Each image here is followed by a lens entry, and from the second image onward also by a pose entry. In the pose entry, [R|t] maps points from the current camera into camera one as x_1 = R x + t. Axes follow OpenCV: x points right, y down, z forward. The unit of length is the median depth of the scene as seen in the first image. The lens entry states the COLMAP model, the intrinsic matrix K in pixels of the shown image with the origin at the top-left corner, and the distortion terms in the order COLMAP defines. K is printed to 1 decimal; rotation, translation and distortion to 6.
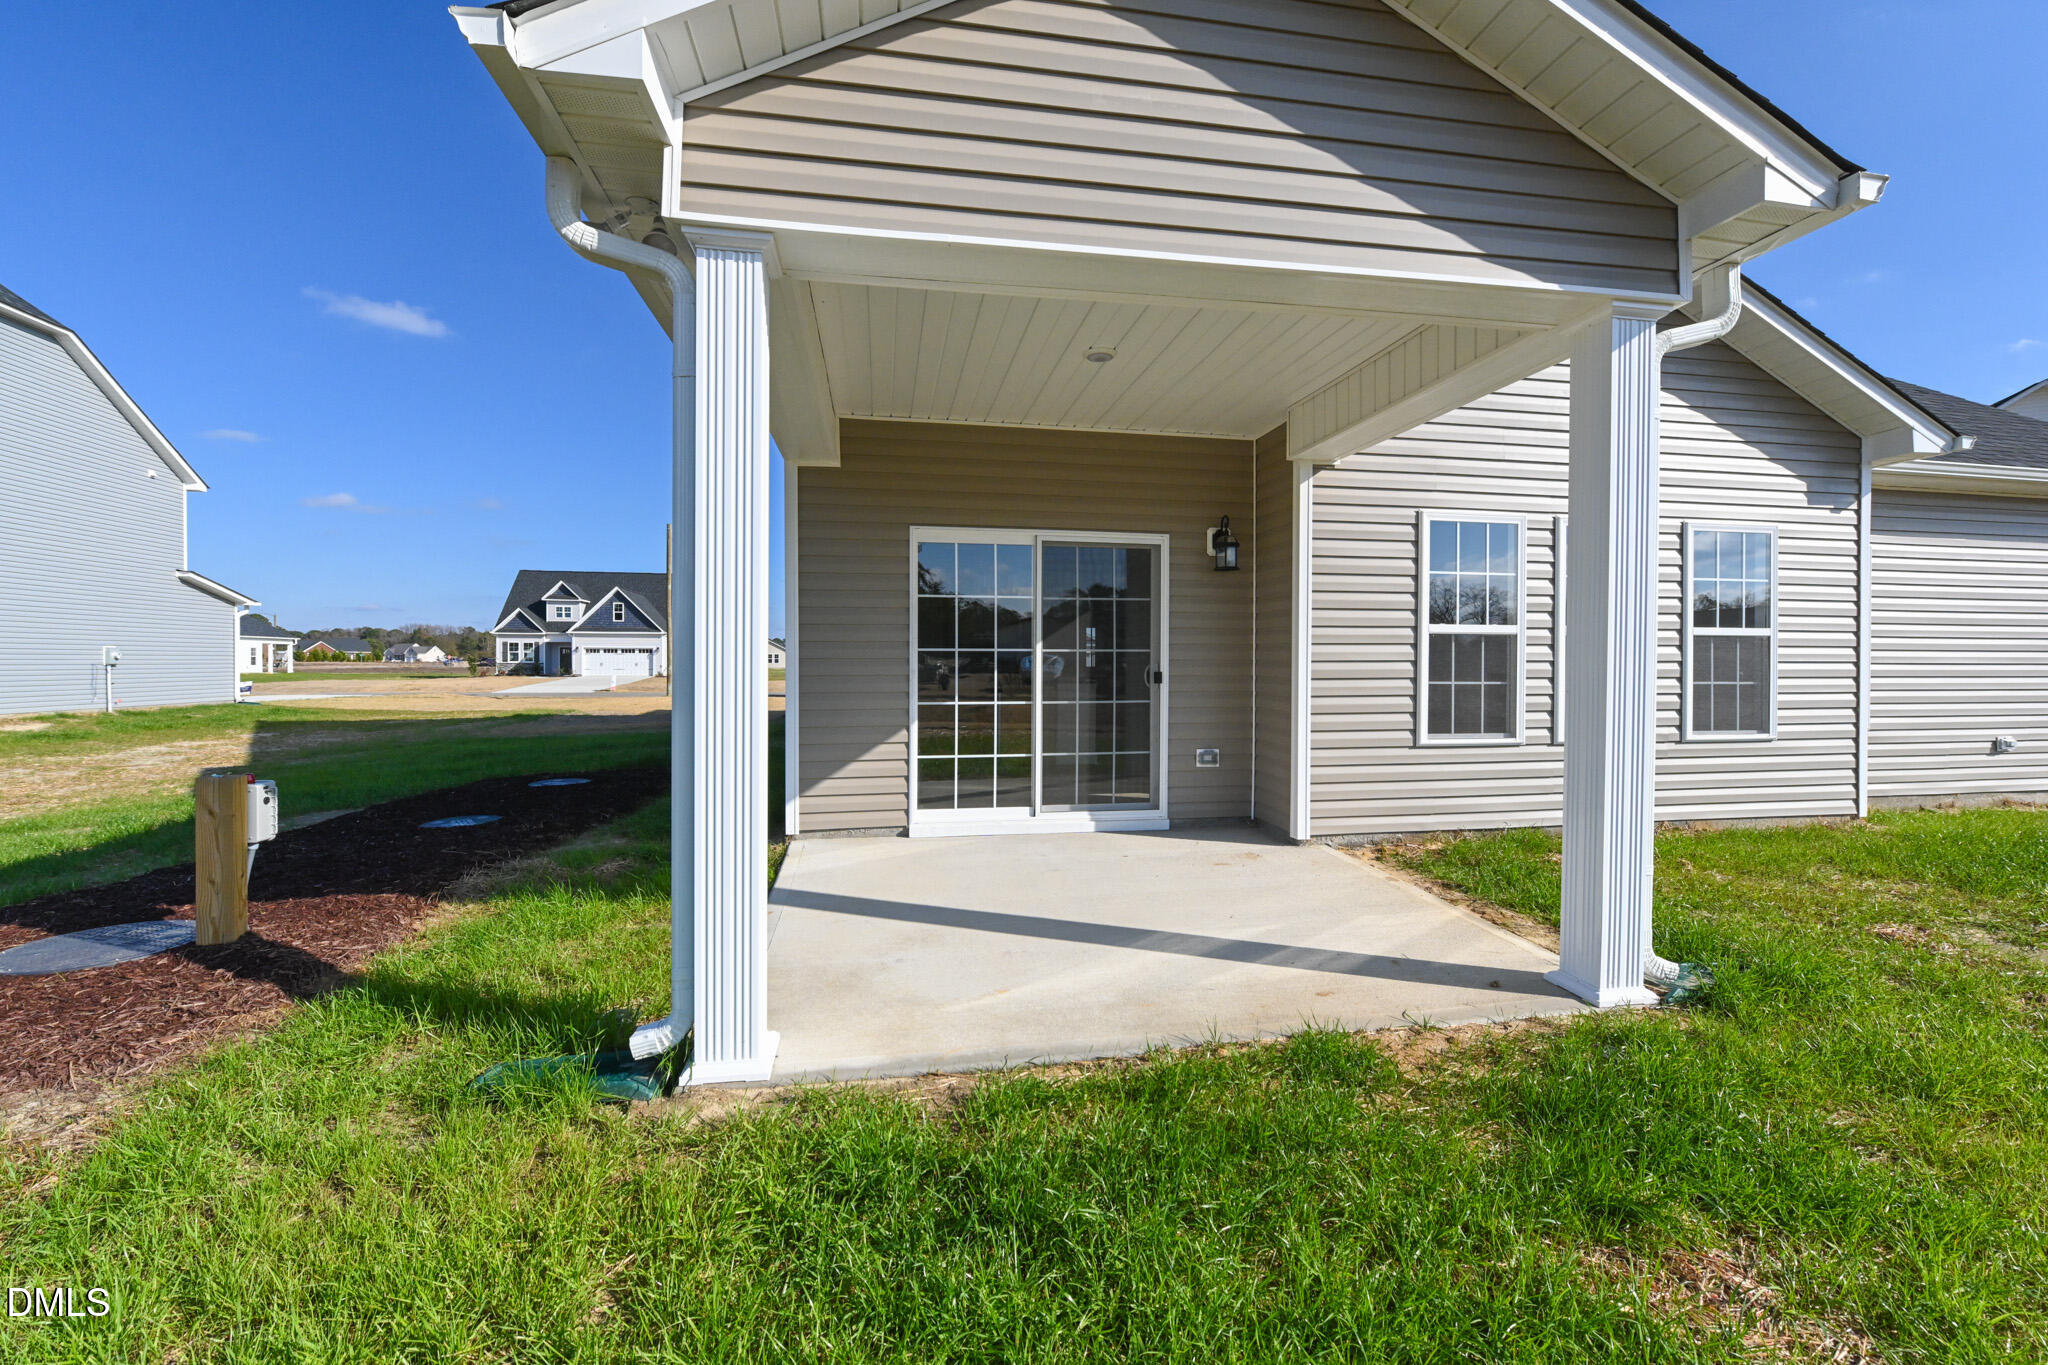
lens RADIAL K [[809.6, 0, 1022.6], [0, 809.6, 669.2], [0, 0, 1]] dist [-0.008981, -0.000326]
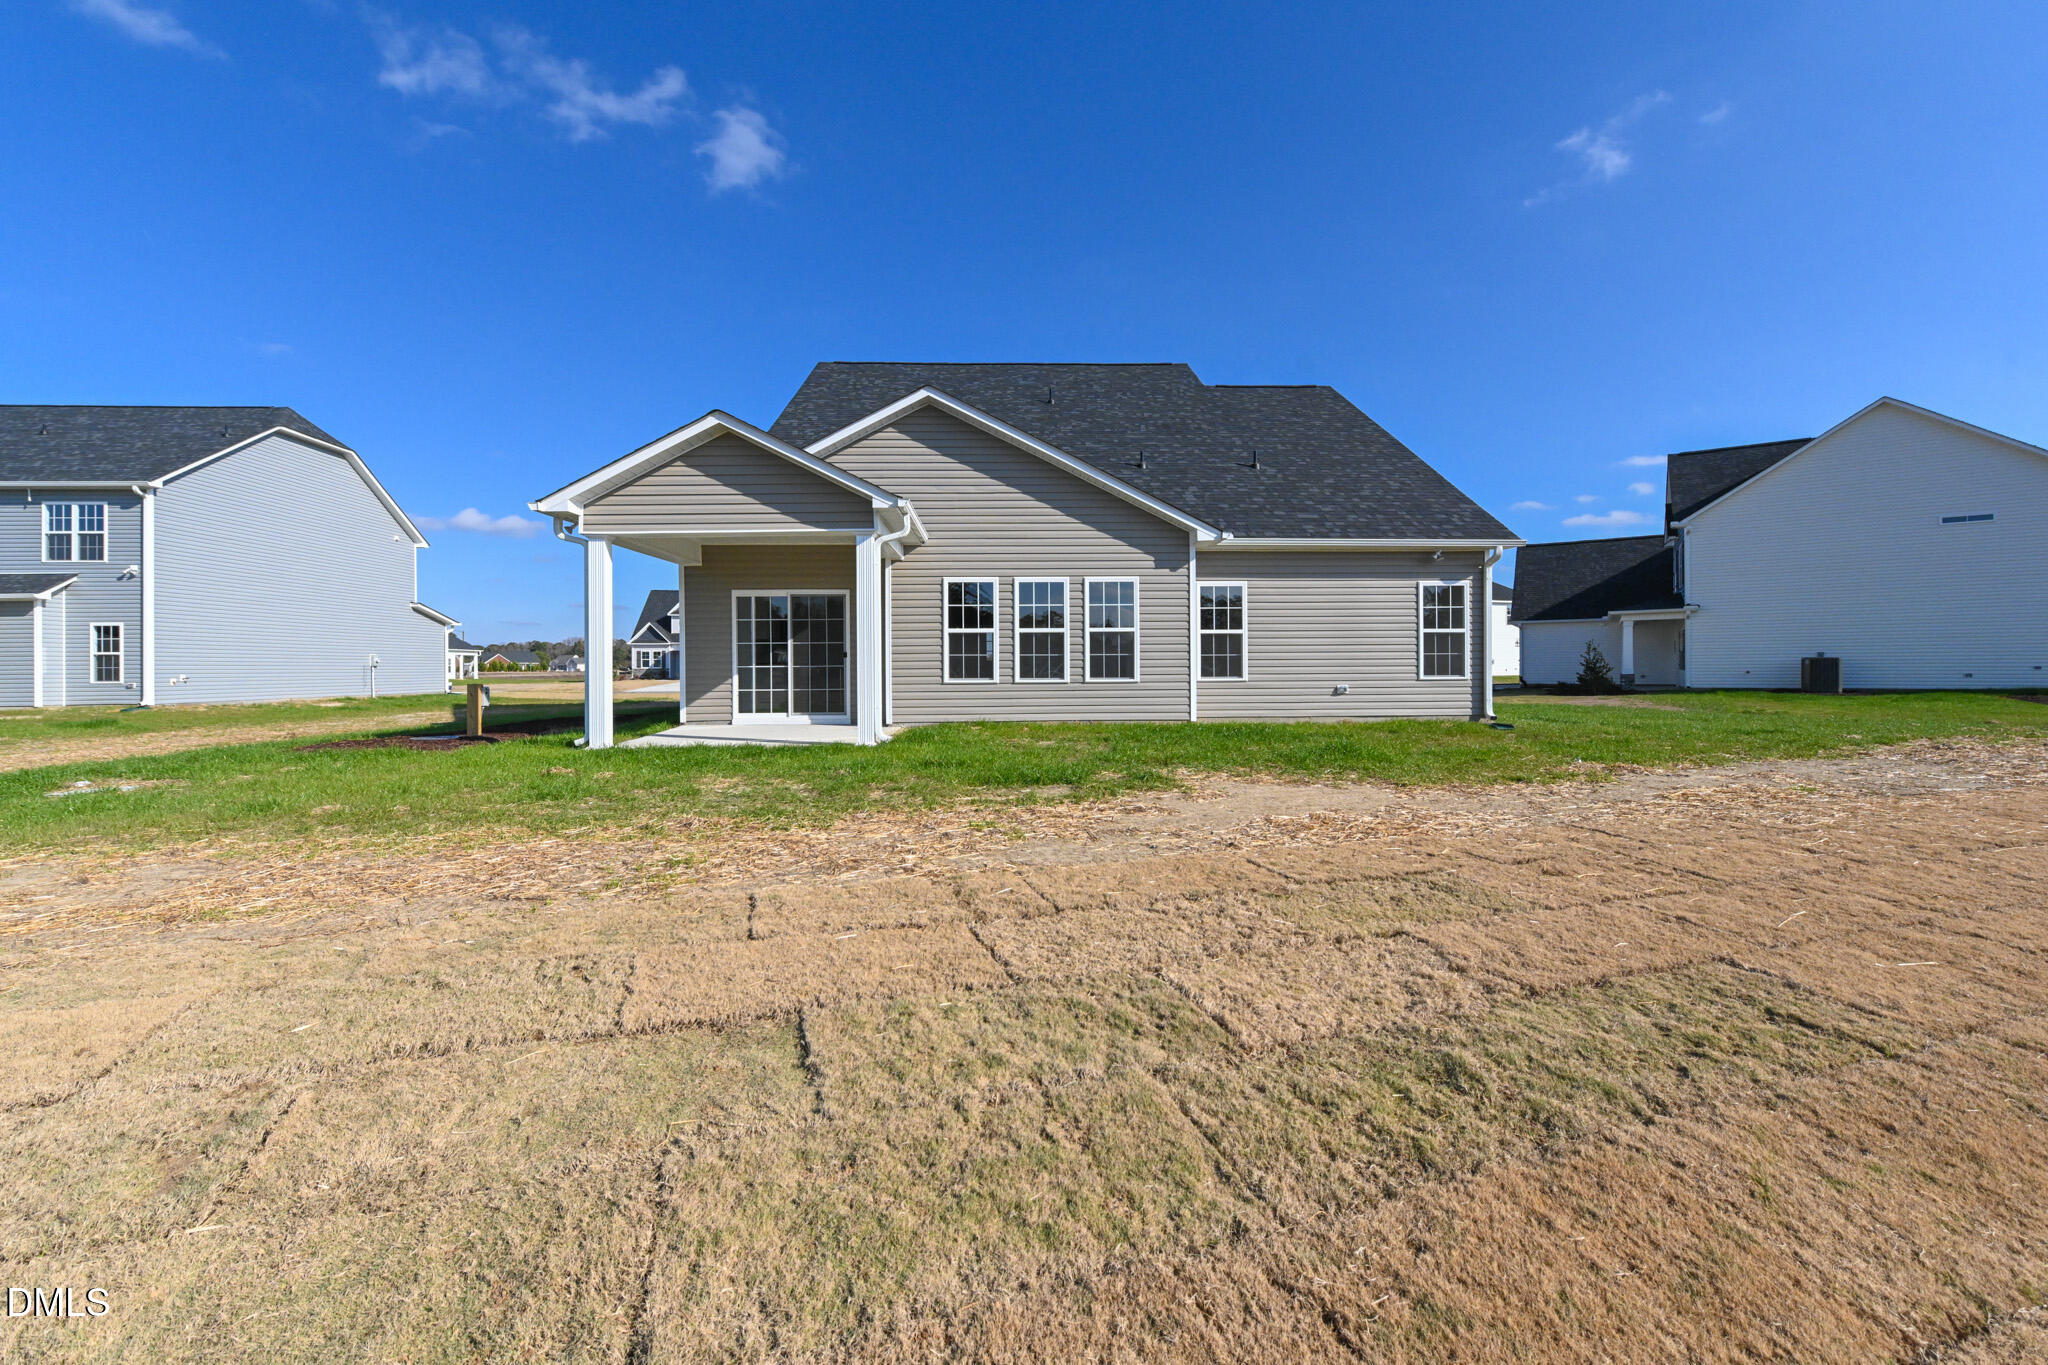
lens RADIAL K [[809.6, 0, 1022.6], [0, 809.6, 669.2], [0, 0, 1]] dist [-0.008981, -0.000326]
pose [[0.989978, -0.009299, -0.140916, 0.243800], [0.008342, 0.999938, -0.007376, 0.017782], [0.140976, 0.006126, 0.989994, -0.282024]]
